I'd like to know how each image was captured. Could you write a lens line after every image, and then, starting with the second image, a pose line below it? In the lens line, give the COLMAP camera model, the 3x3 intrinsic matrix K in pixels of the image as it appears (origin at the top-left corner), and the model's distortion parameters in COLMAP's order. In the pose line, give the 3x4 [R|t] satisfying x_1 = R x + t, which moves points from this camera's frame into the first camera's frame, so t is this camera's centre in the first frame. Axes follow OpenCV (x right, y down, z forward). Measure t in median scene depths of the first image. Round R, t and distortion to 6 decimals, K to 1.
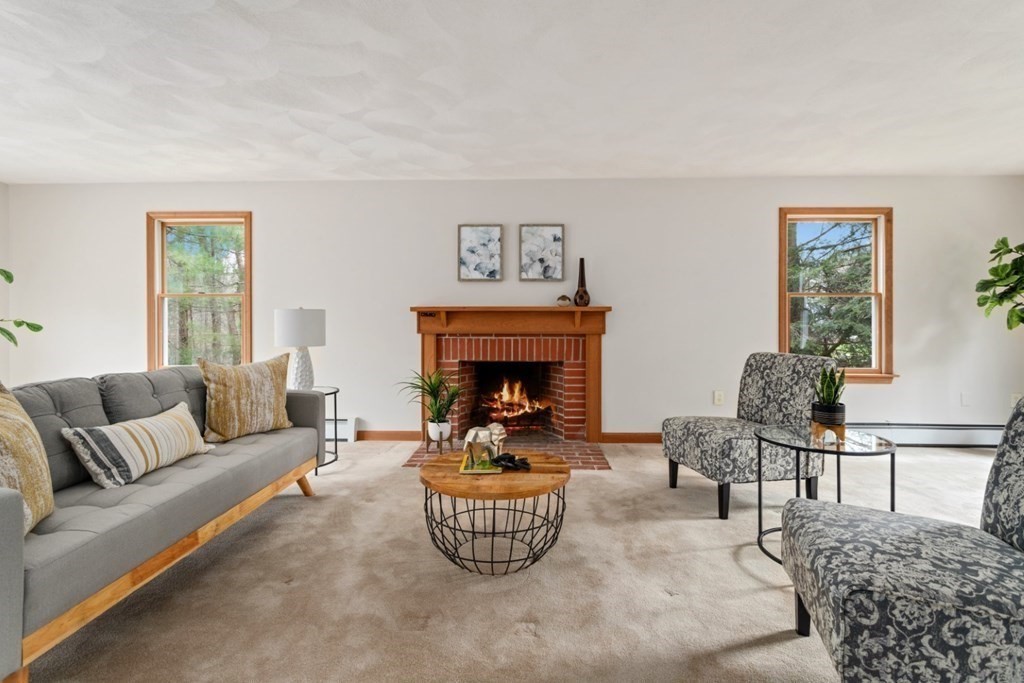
lens RADIAL K [[495.9, 0, 511.9], [0, 495.9, 323.4], [0, 0, 1]] dist [-0.001100, 0.000030]
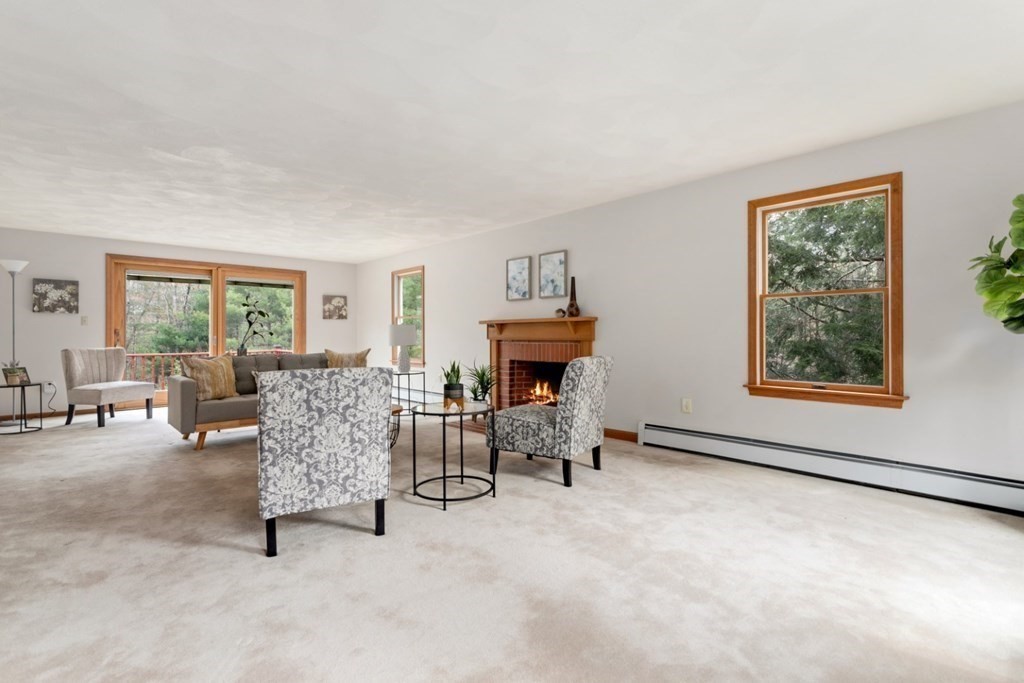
lens RADIAL K [[486.6, 0, 512.0], [0, 486.6, 341.5], [0, 0, 1]] dist [-0.001764, -0.000403]
pose [[0.702800, 0.006013, -0.711362, 0.857474], [-0.000435, 0.999968, 0.008023, 0.014681], [0.711387, -0.005330, 0.702780, 0.069684]]
